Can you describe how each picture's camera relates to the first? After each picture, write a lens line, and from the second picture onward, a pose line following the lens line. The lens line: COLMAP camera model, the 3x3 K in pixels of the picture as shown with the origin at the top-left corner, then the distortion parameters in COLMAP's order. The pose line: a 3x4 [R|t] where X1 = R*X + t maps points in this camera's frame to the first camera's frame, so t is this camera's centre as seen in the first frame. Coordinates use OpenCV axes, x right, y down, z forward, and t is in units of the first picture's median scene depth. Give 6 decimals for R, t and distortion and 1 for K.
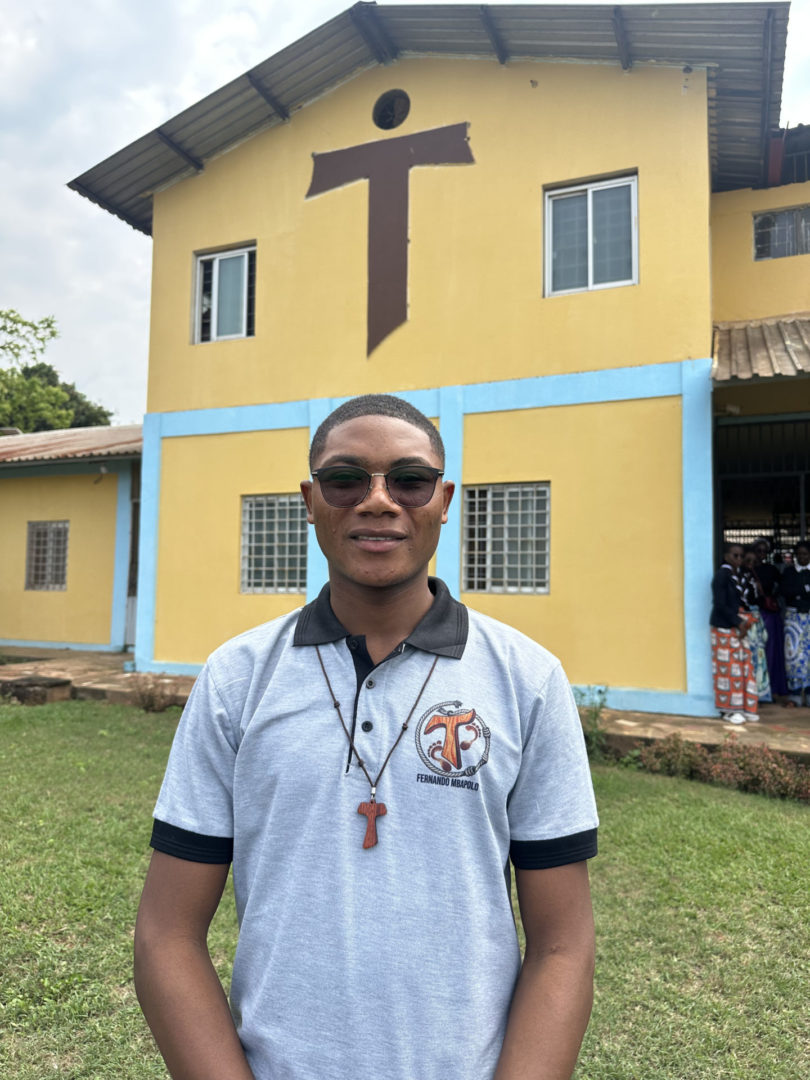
lens RADIAL K [[771.7, 0, 405.4], [0, 771.7, 536.3], [0, 0, 1]] dist [0.009249, -0.019907]
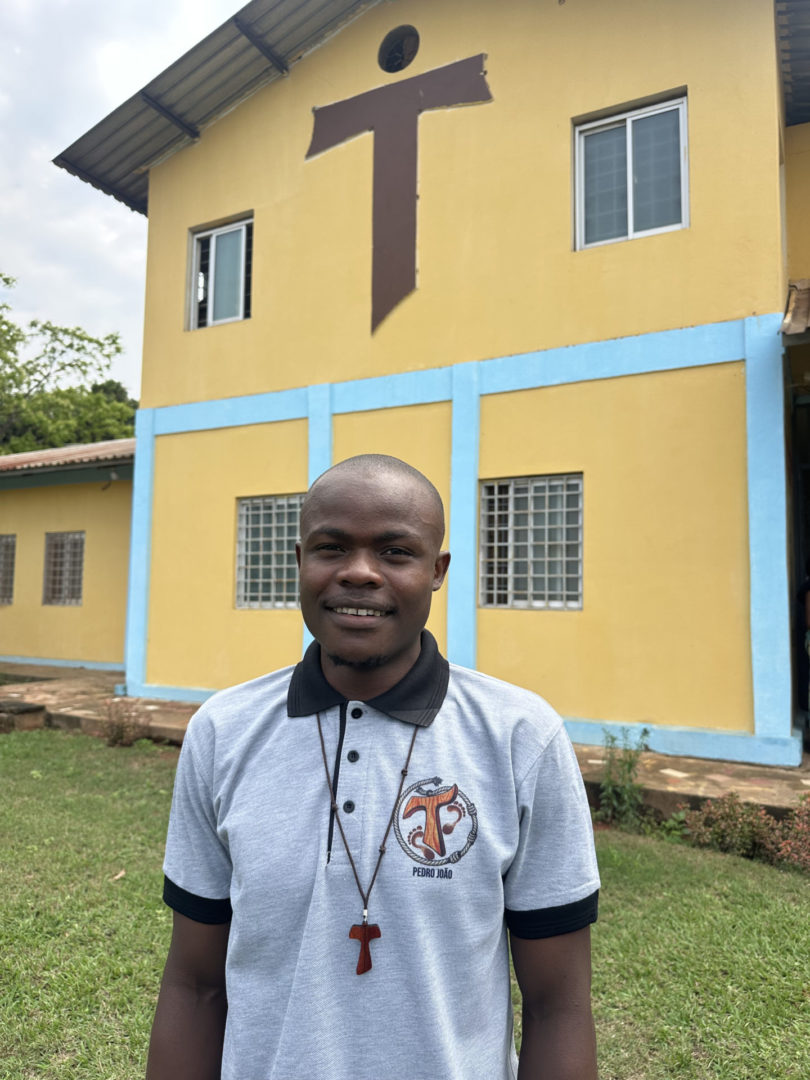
lens RADIAL K [[774.8, 0, 412.9], [0, 774.8, 544.1], [0, 0, 1]] dist [0.001070, -0.009590]
pose [[0.995528, -0.008183, -0.094116, 0.080425], [0.007366, 0.999932, -0.009026, 0.010908], [0.094184, 0.008292, 0.995520, 0.153688]]
